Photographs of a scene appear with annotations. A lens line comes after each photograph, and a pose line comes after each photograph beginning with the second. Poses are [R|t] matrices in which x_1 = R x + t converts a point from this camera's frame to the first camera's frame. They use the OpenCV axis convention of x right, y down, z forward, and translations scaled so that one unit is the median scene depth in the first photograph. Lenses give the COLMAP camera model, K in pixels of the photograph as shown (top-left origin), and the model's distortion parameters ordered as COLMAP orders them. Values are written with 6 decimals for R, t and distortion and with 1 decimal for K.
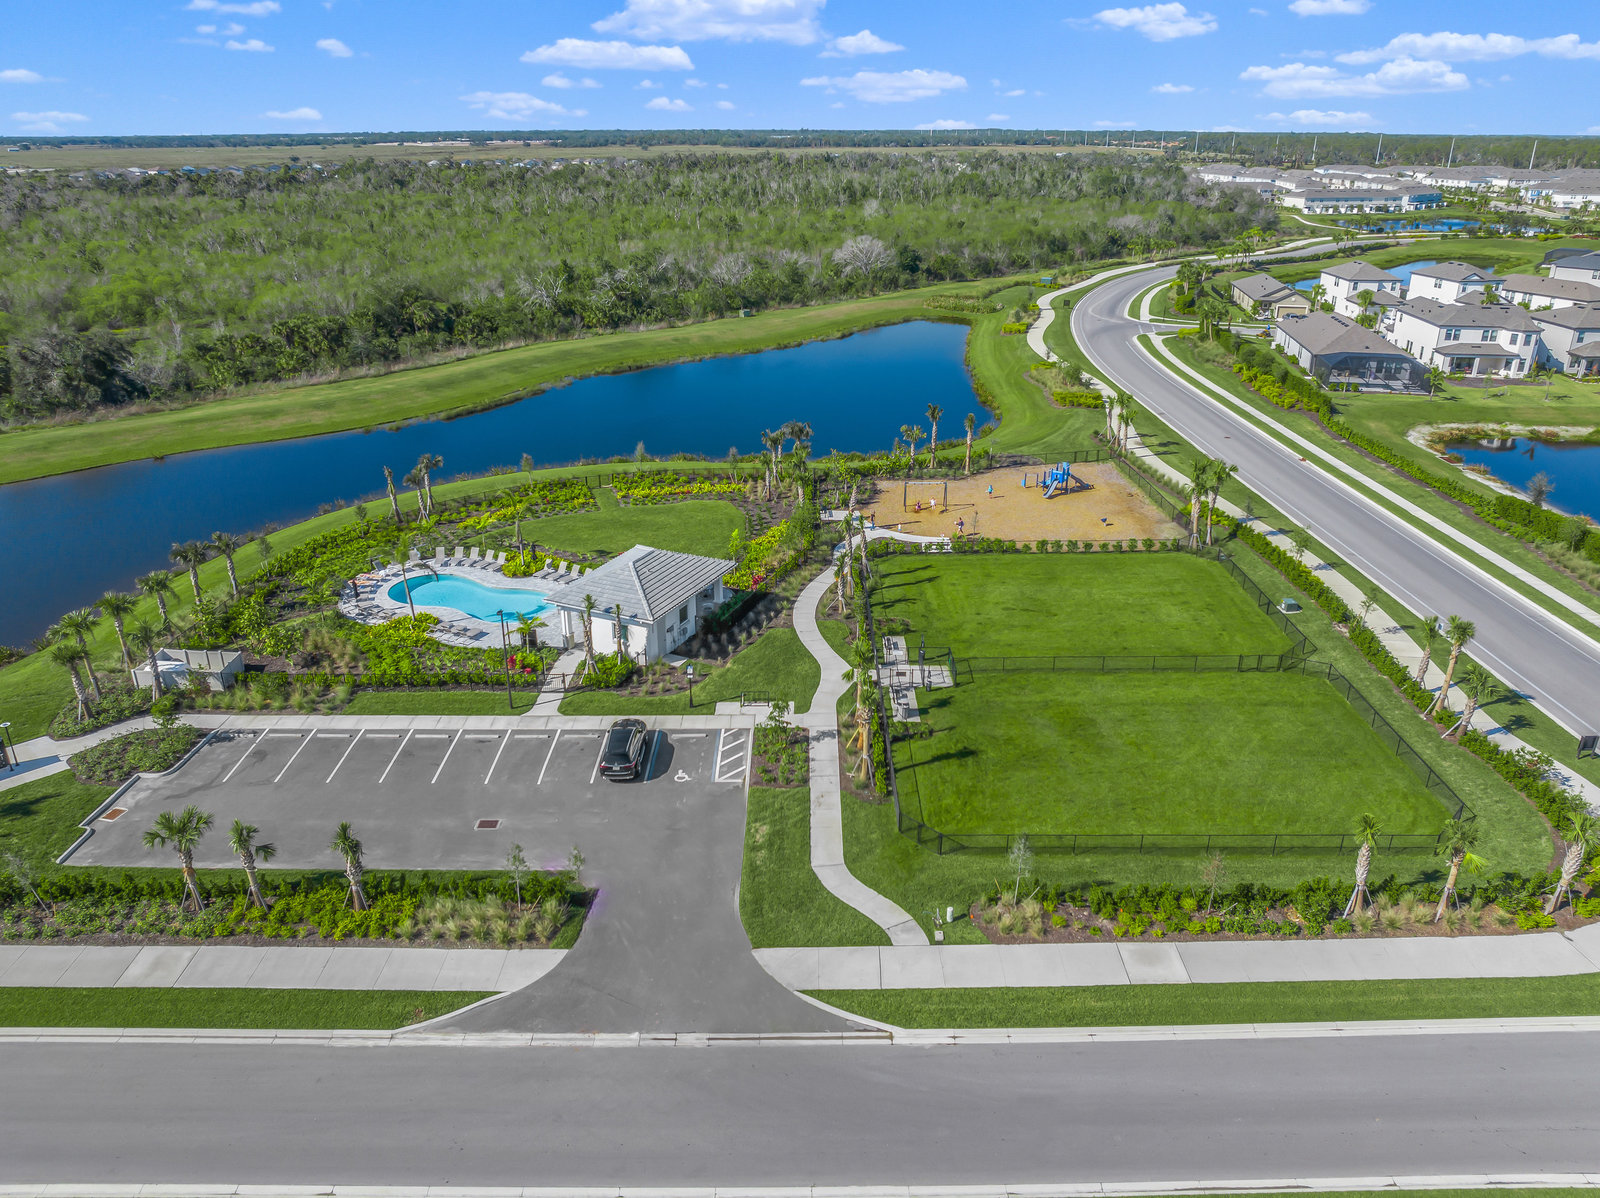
lens RADIAL K [[1102.3, 0, 800.0], [0, 1102.3, 599.0], [0, 0, 1]] dist [-0.002100, 0.001392]
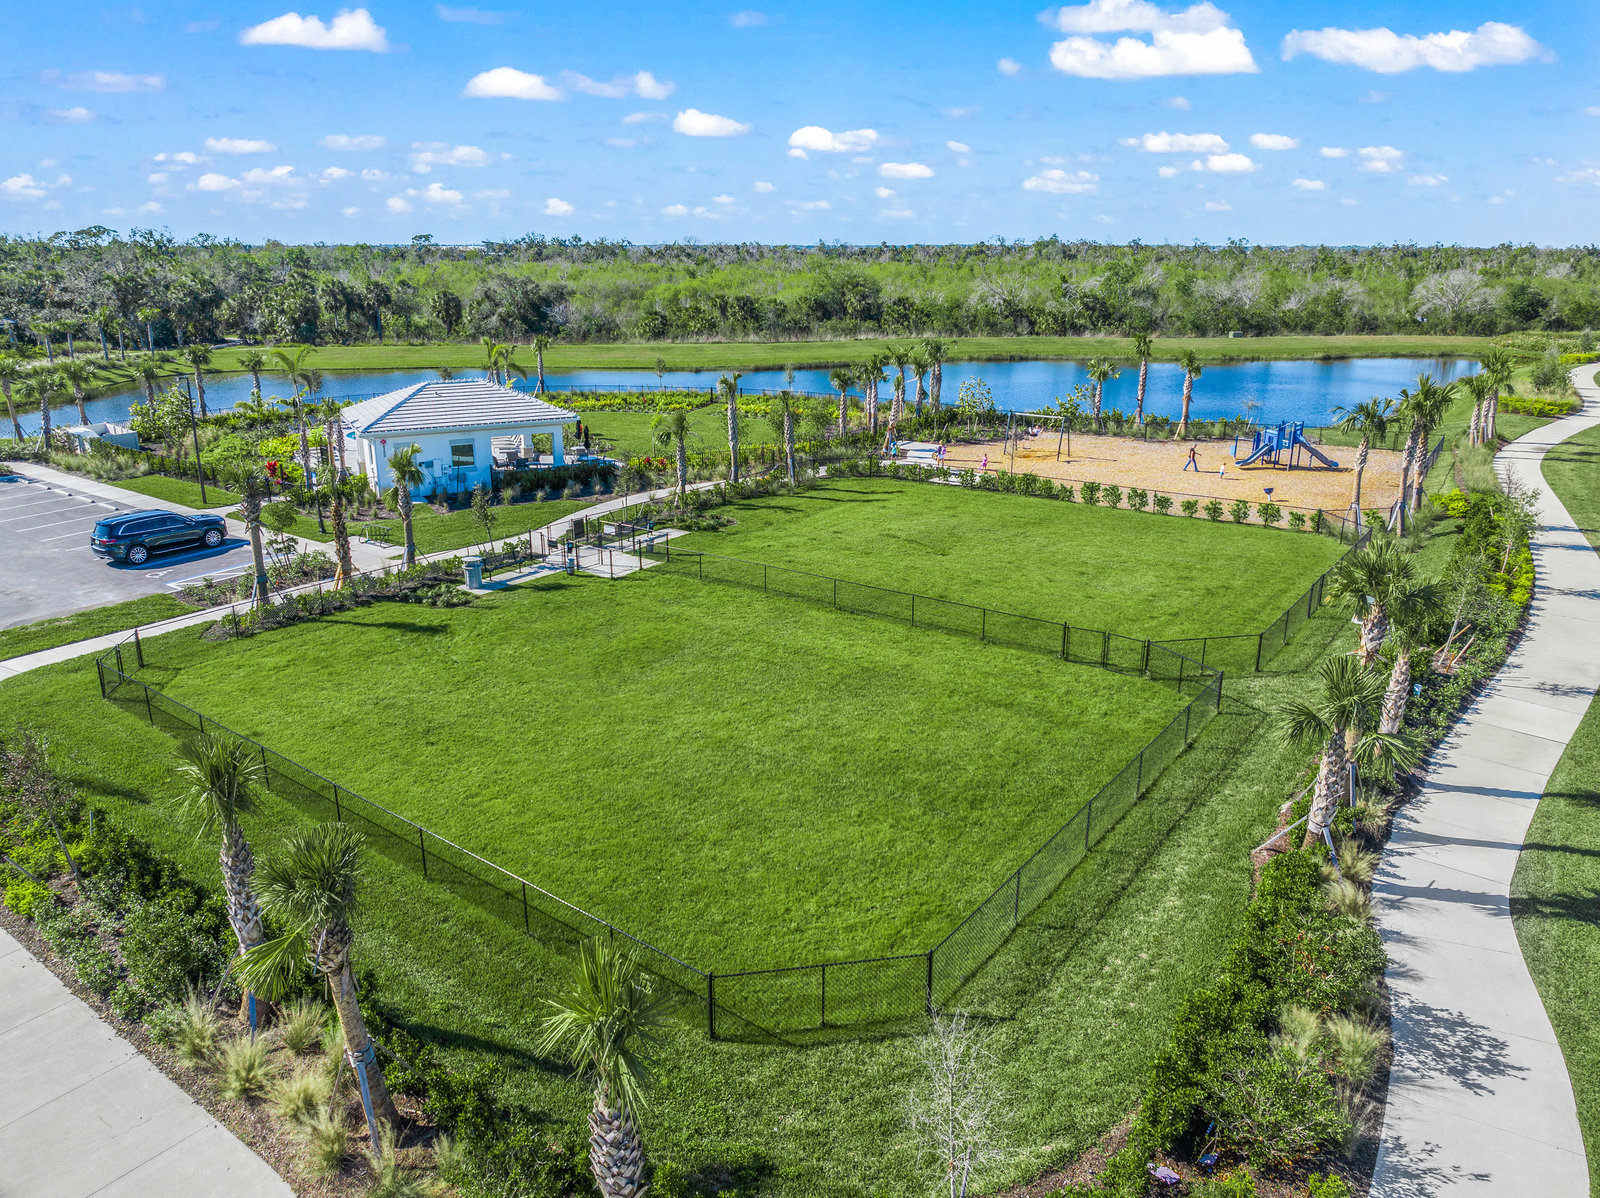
lens RADIAL K [[1121.4, 0, 800.0], [0, 1121.4, 599.0], [0, 0, 1]] dist [-0.040412, -0.000985]
pose [[0.804247, 0.185127, -0.564726, 0.553781], [-0.240980, 0.970204, -0.025139, 0.076854], [0.543245, 0.156306, 0.824896, 0.514808]]
